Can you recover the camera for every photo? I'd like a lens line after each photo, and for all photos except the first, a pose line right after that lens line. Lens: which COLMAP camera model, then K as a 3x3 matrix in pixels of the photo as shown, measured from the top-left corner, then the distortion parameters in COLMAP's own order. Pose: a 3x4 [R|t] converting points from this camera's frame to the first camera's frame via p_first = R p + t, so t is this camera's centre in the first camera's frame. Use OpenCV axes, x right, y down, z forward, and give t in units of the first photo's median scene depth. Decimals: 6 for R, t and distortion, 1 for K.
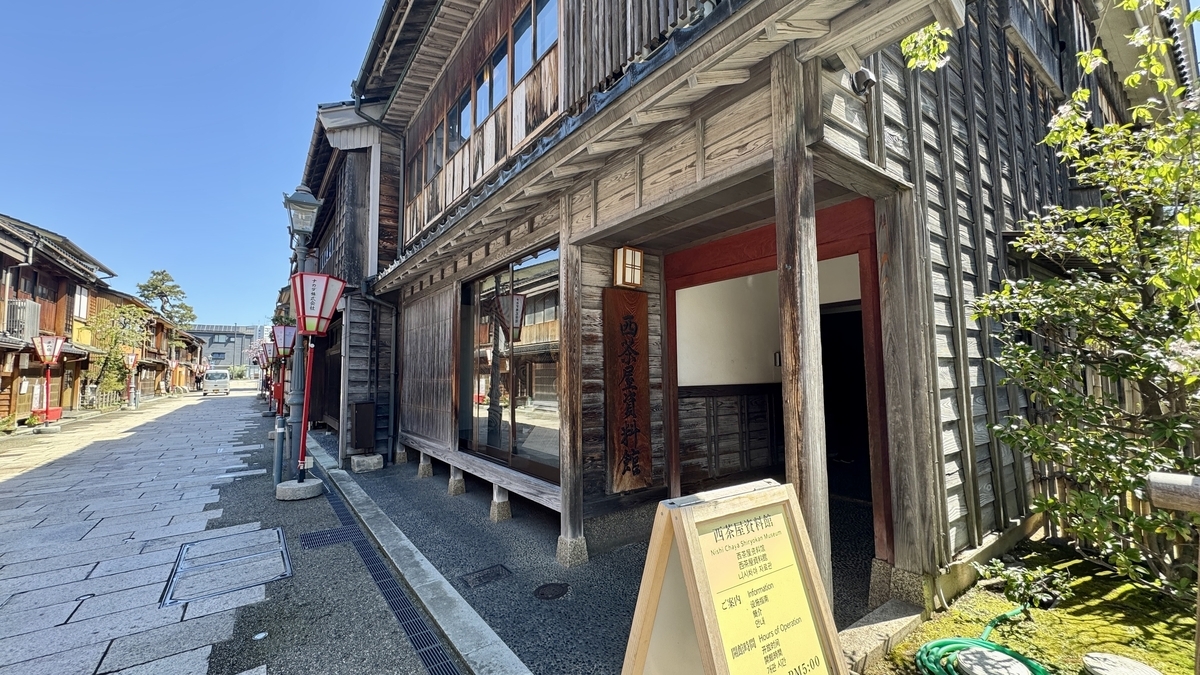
lens RADIAL K [[478.1, 0, 595.3], [0, 478.1, 336.0], [0, 0, 1]] dist [-0.000366, 0.000437]
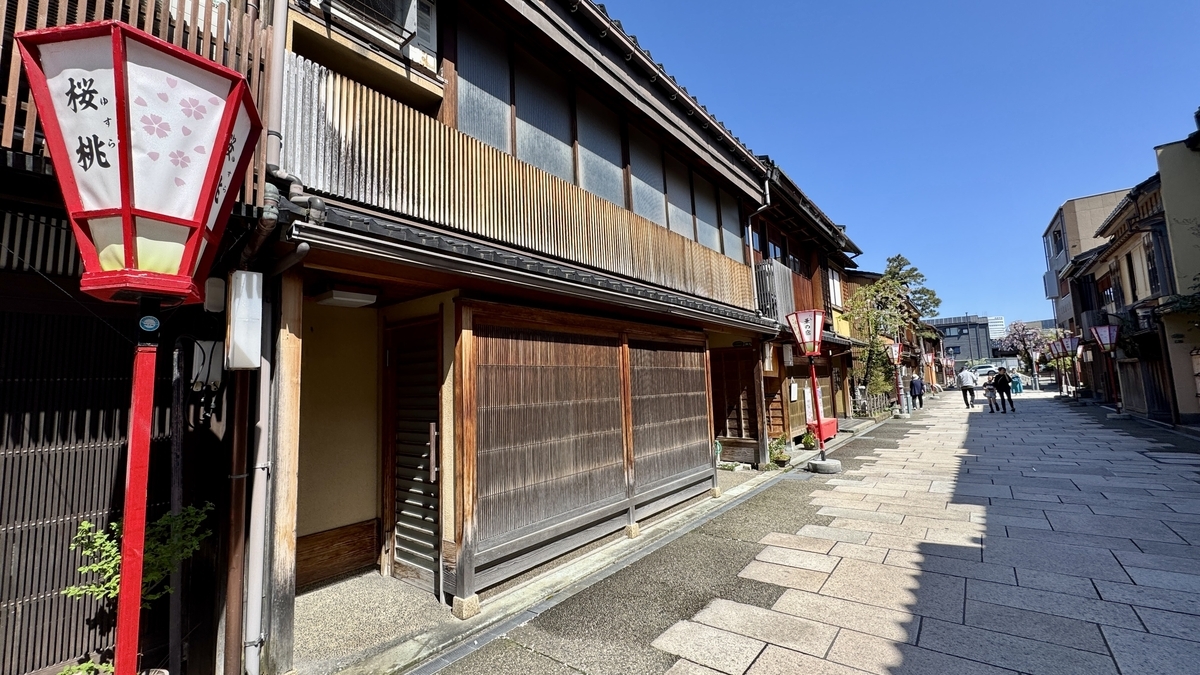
lens RADIAL K [[474.9, 0, 598.9], [0, 474.9, 335.3], [0, 0, 1]] dist [-0.000404, 0.000069]
pose [[0.274828, -0.101966, -0.956071, -1.116104], [0.108485, 0.991300, -0.074538, 0.084677], [0.955354, -0.083235, 0.283499, 1.004539]]
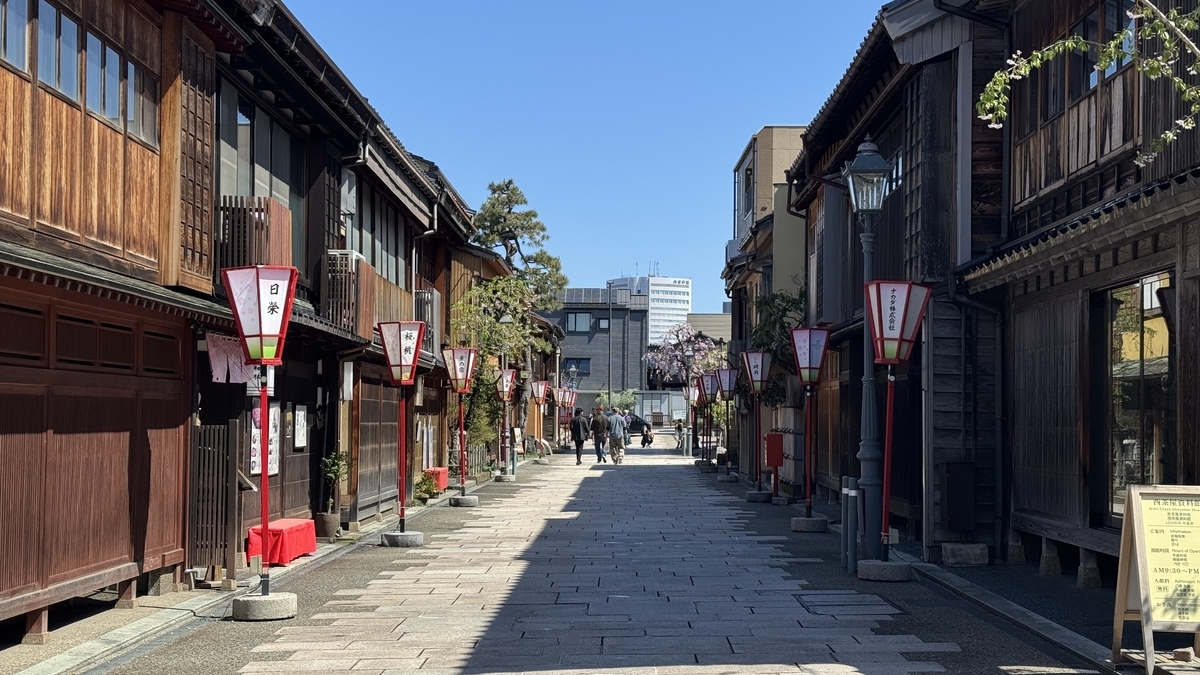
lens RADIAL K [[1658.2, 0, 601.6], [0, 1658.2, 346.0], [0, 0, 1]] dist [0.123306, -0.020947]
pose [[0.805527, -0.008940, -0.592491, 0.443456], [0.028470, 0.999315, 0.023628, -0.081025], [0.591874, -0.035901, 0.805230, -1.041154]]
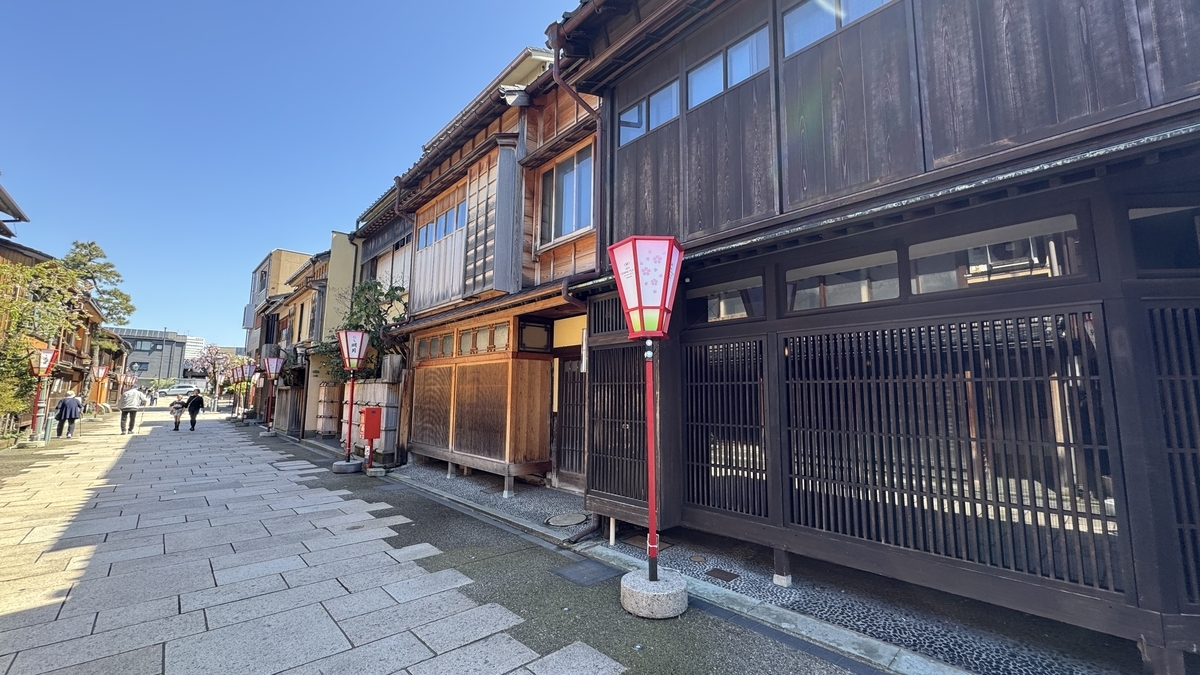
lens RADIAL K [[478.1, 0, 595.3], [0, 478.1, 336.0], [0, 0, 1]] dist [-0.000366, 0.000437]
pose [[0.993761, 0.034542, 0.106051, -1.095606], [-0.029367, 0.998318, -0.049979, 0.089389], [-0.107599, 0.046553, 0.993104, 1.039769]]
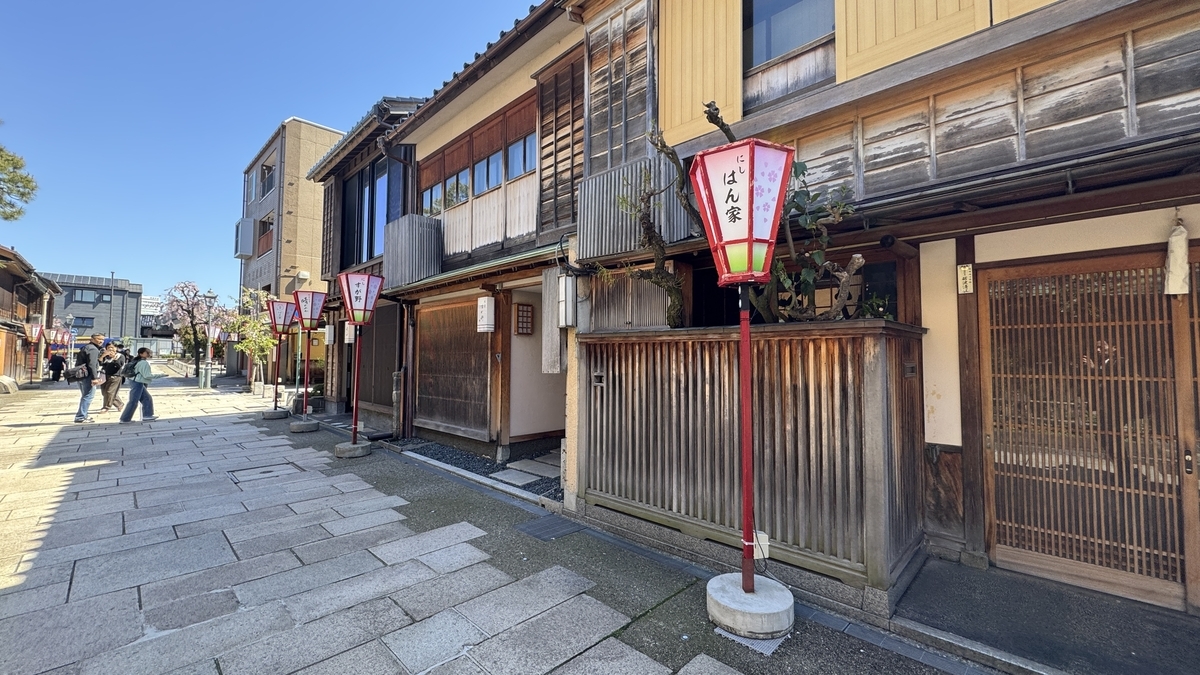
lens RADIAL K [[478.1, 0, 595.3], [0, 478.1, 336.0], [0, 0, 1]] dist [-0.000366, 0.000437]
pose [[0.986658, 0.028522, 0.160291, -2.469315], [-0.033051, 0.999124, 0.025657, 0.252724], [-0.159419, -0.030612, 0.986736, 2.997885]]
